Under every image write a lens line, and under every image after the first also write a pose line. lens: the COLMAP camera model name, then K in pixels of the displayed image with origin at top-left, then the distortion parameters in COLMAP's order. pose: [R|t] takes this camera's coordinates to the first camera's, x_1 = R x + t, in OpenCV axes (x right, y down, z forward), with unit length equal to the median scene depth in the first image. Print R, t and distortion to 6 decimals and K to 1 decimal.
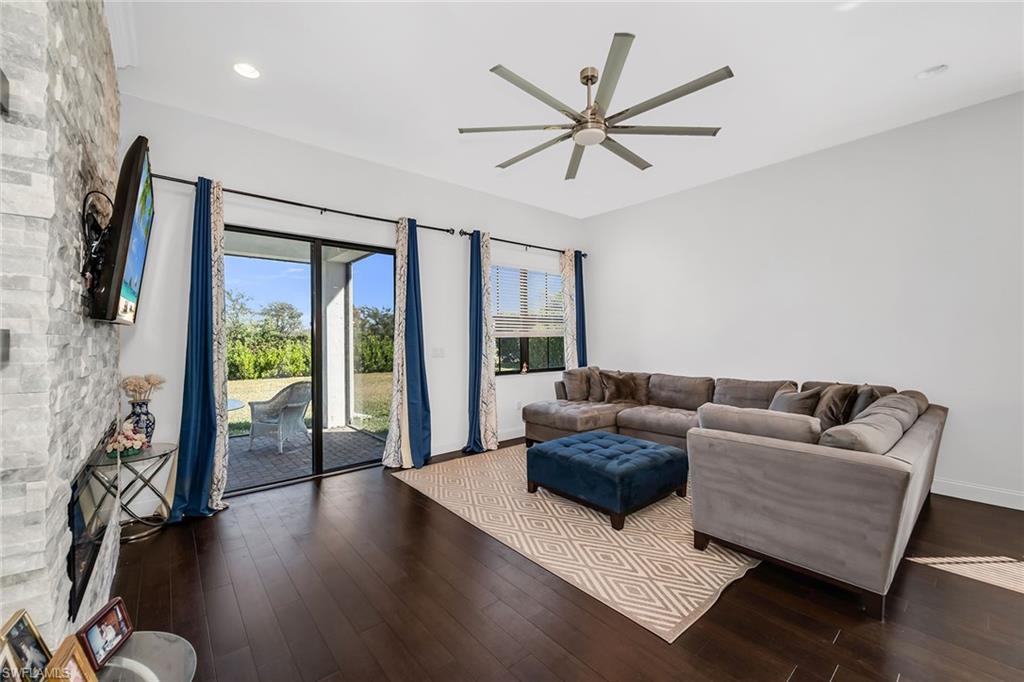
lens RADIAL K [[396.6, 0, 512.3], [0, 396.6, 334.1], [0, 0, 1]] dist [-0.001663, -0.000122]
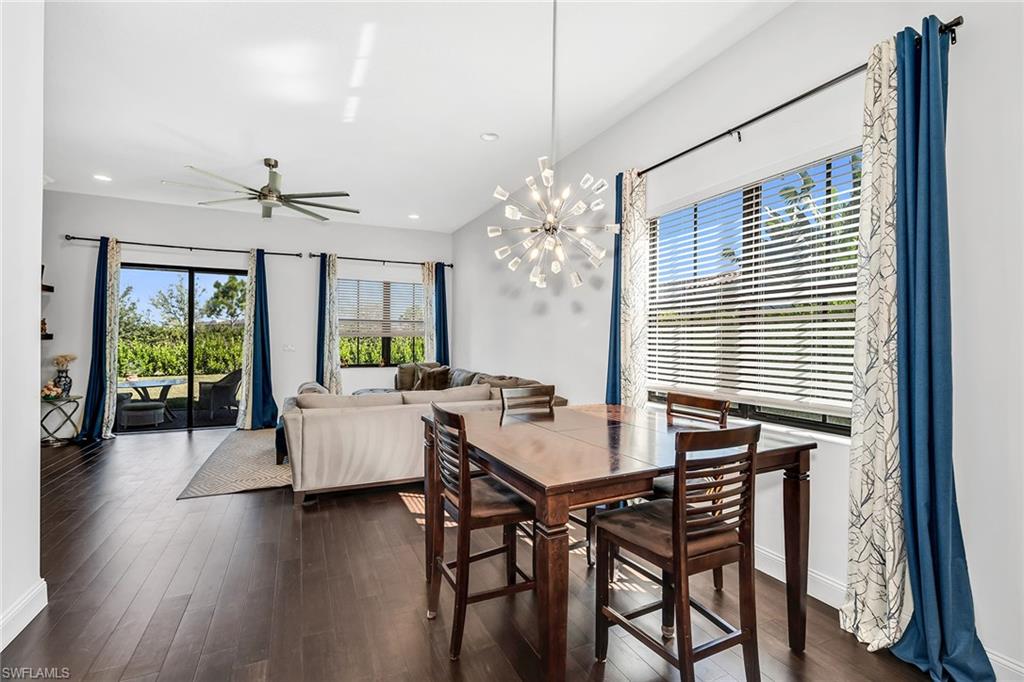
lens RADIAL K [[444.1, 0, 510.6], [0, 444.1, 339.3], [0, 0, 1]] dist [0.001428, 0.000032]
pose [[0.964200, 0.014542, -0.264776, 1.003597], [-0.012593, 0.999880, 0.009057, -0.005597], [0.264876, -0.005399, 0.964267, -0.247449]]
